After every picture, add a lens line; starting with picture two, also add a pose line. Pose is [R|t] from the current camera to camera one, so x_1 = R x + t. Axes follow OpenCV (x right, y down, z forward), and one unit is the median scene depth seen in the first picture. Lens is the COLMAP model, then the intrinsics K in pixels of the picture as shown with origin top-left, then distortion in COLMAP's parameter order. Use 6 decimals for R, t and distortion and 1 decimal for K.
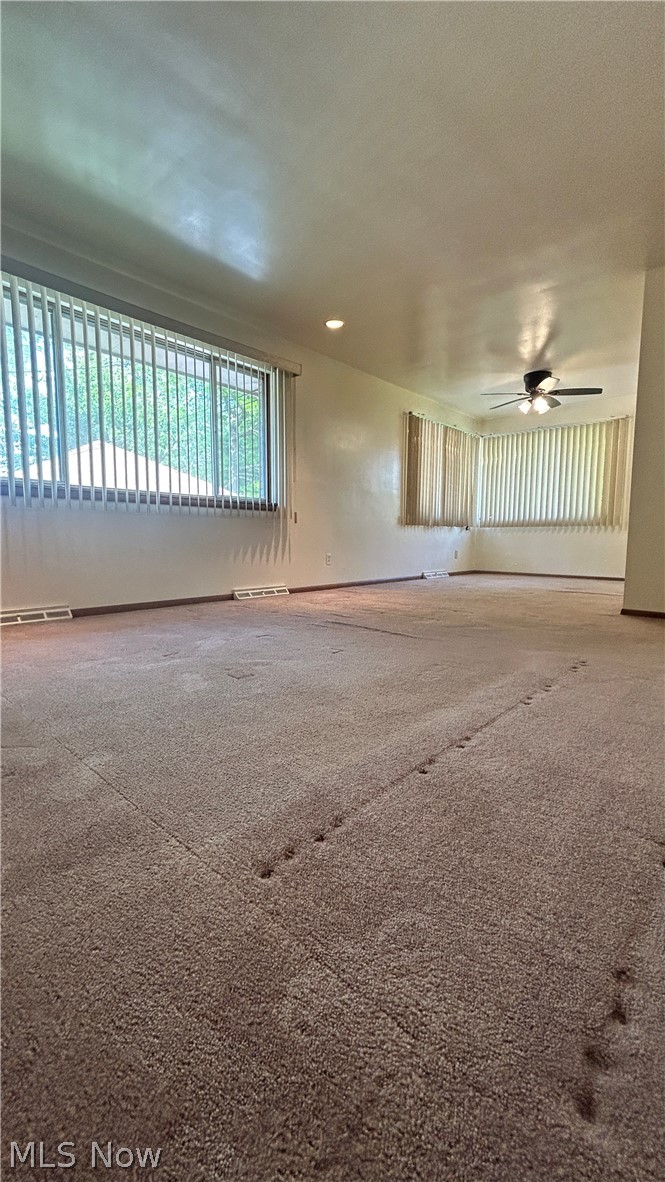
lens RADIAL K [[479.6, 0, 332.3], [0, 479.6, 588.9], [0, 0, 1]] dist [0.002399, 0.000088]
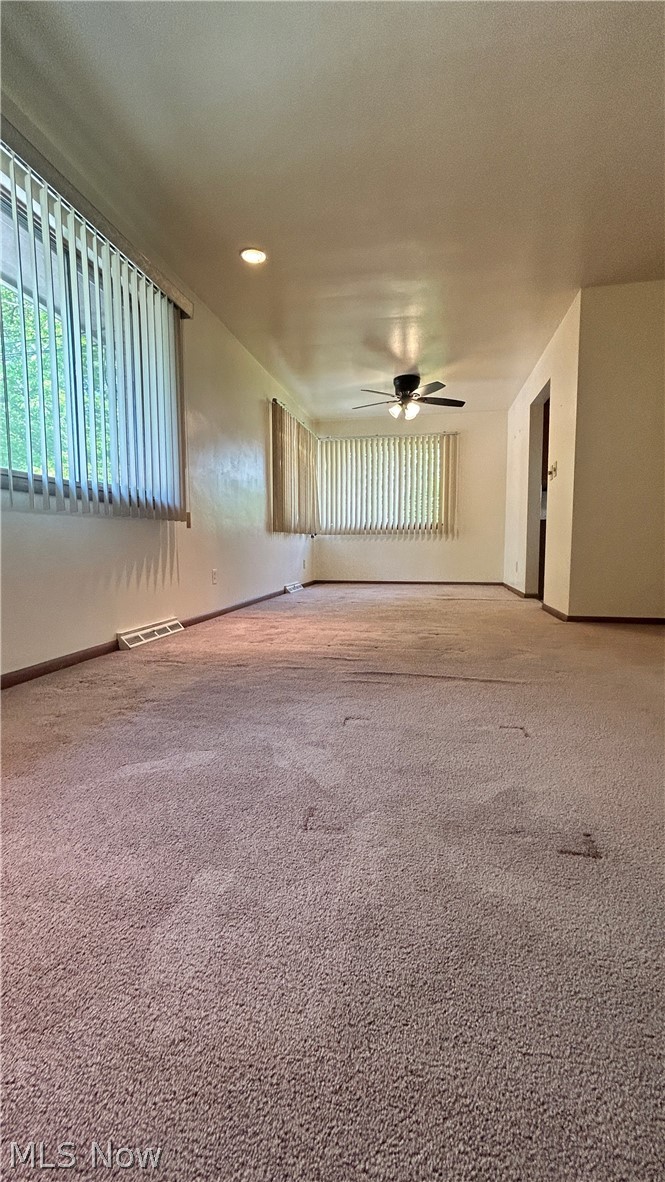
lens RADIAL K [[479.6, 0, 331.1], [0, 479.6, 589.4], [0, 0, 1]] dist [0.002399, 0.000088]
pose [[0.864267, -0.056413, 0.499859, -0.218889], [0.063514, 0.997977, 0.002812, -0.031767], [-0.499007, 0.029317, 0.866102, 0.246613]]
